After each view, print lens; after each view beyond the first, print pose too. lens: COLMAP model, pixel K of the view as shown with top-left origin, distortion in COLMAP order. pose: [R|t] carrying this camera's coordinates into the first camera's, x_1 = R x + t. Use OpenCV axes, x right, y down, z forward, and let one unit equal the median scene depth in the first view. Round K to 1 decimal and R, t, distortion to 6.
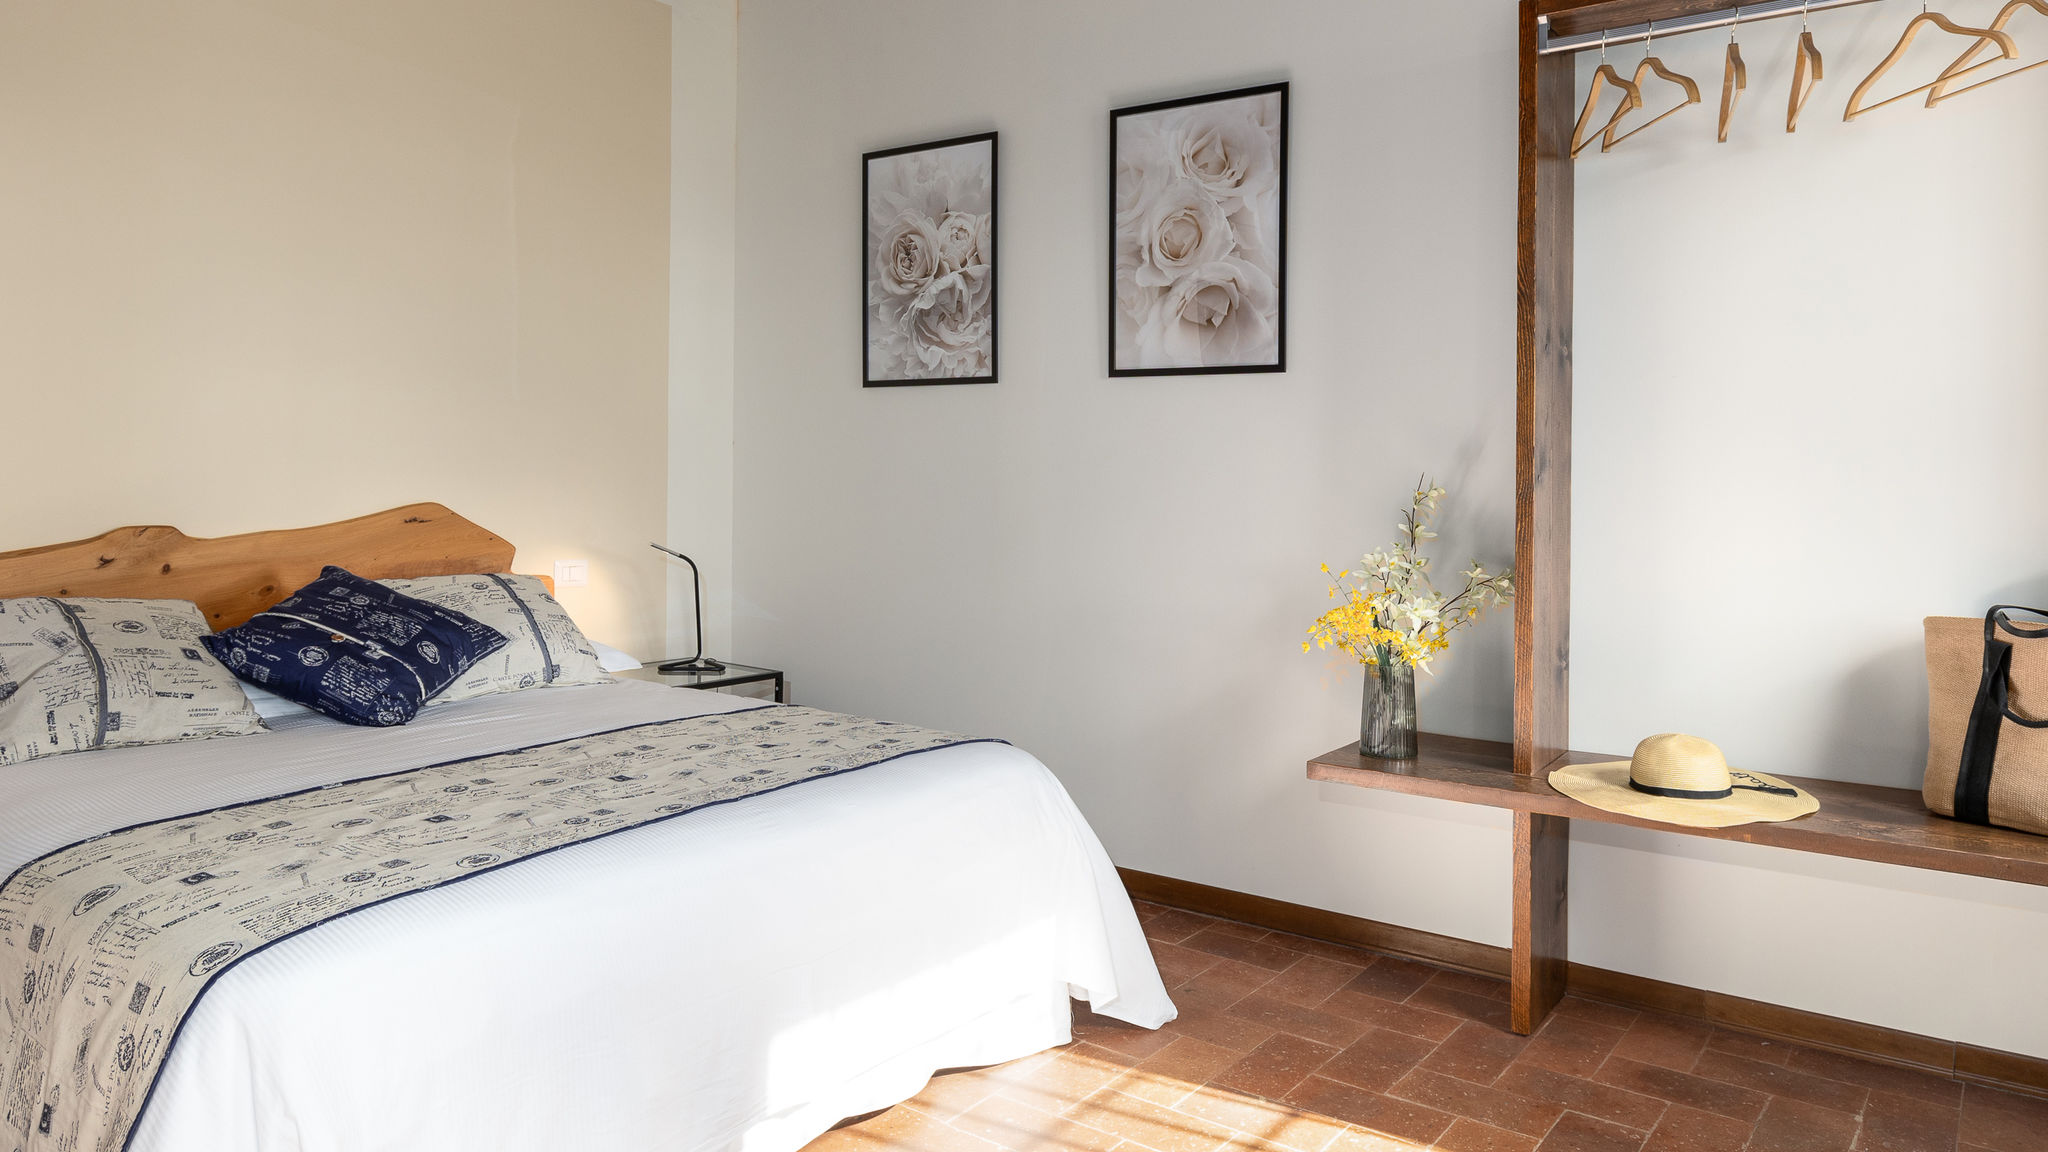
lens RADIAL K [[1363.3, 0, 1030.5], [0, 1363.3, 466.6], [0, 0, 1]] dist [-0.009045, 0.000042]
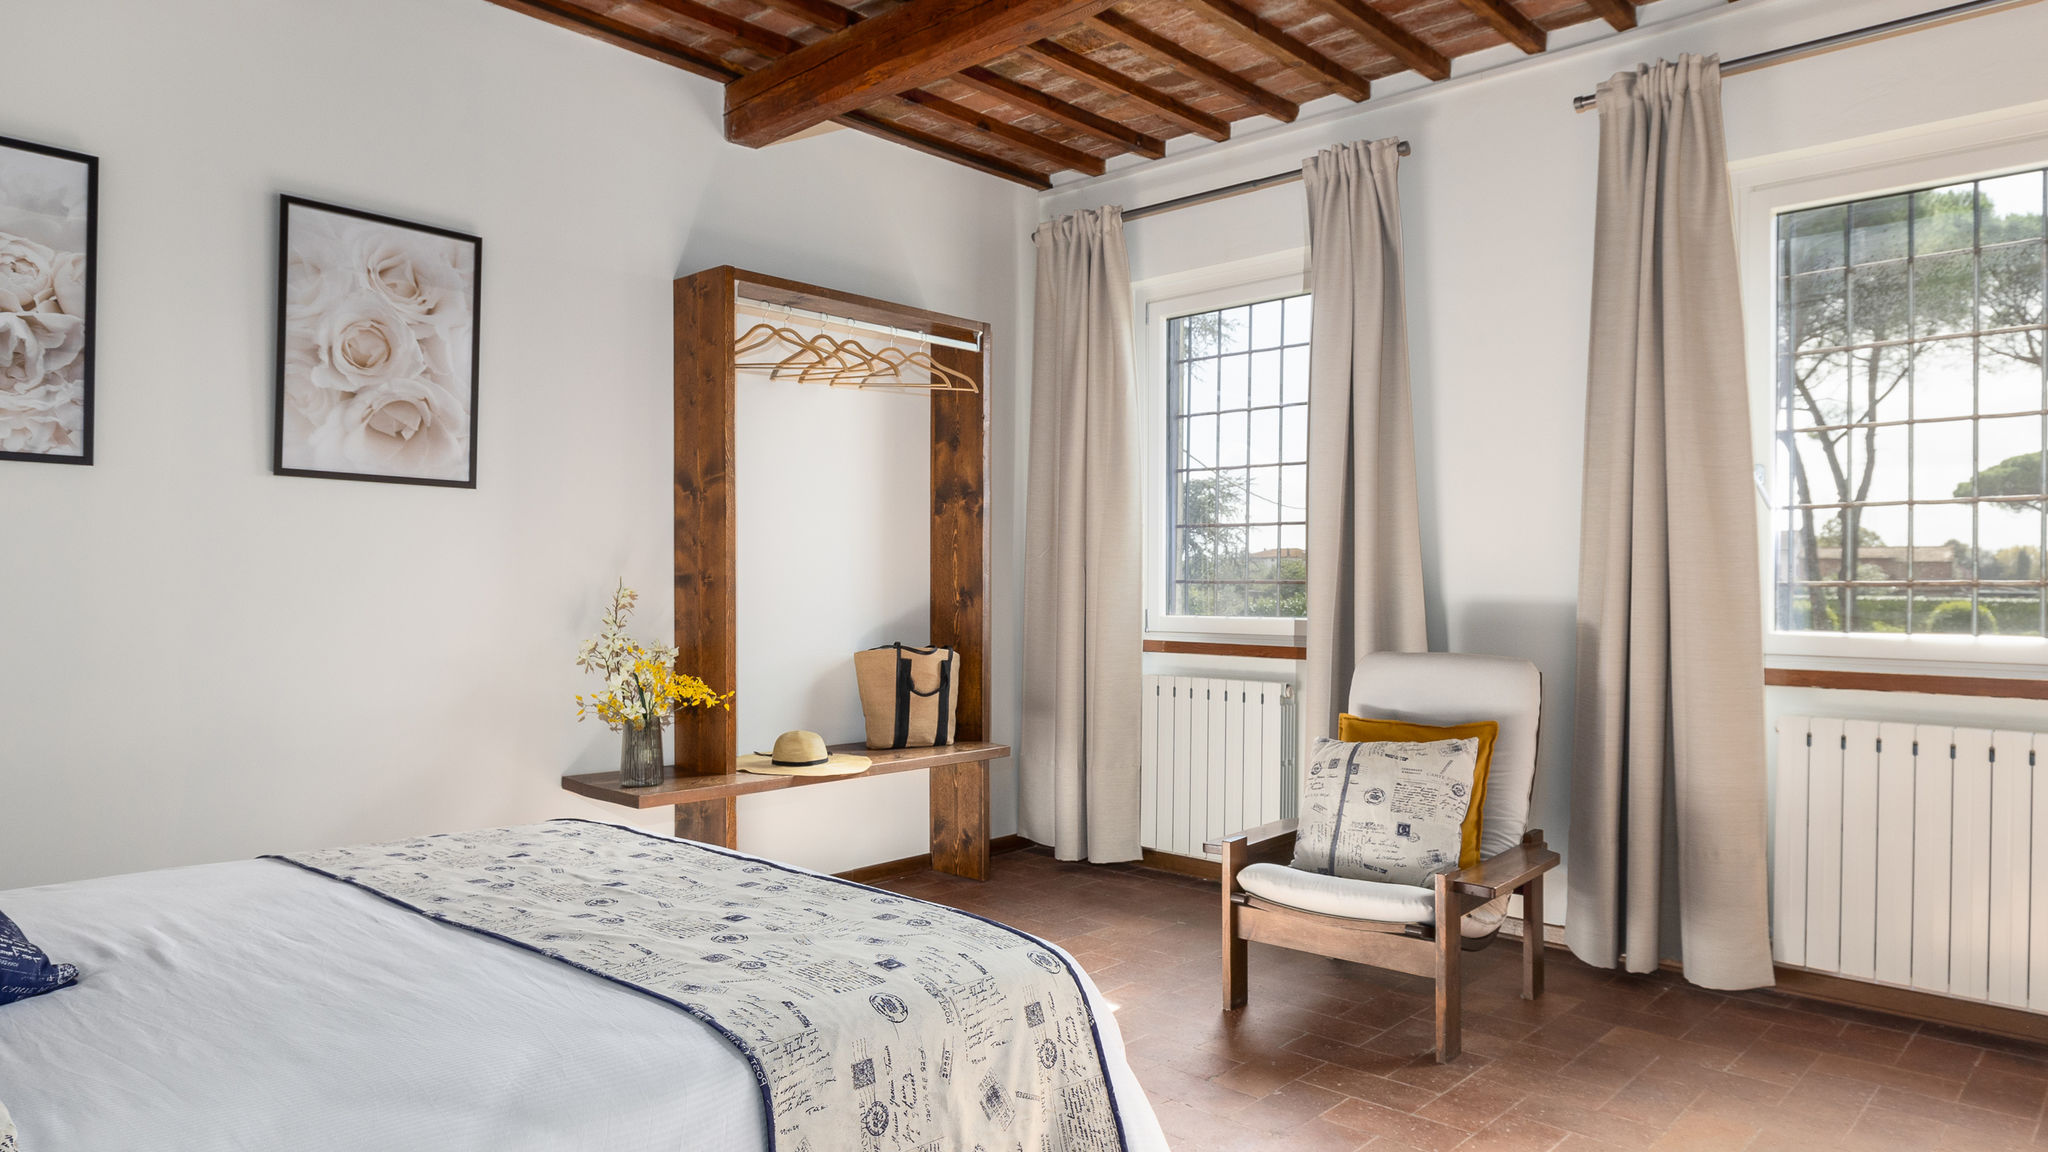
lens RADIAL K [[1307.9, 0, 1024.3], [0, 1307.9, 578.9], [0, 0, 1]] dist [0.007607, 0.002057]
pose [[0.106779, -0.004053, 0.994275, -0.815470], [-0.009212, 0.999945, 0.005065, -0.002824], [-0.994240, -0.009700, 0.106735, 0.395375]]
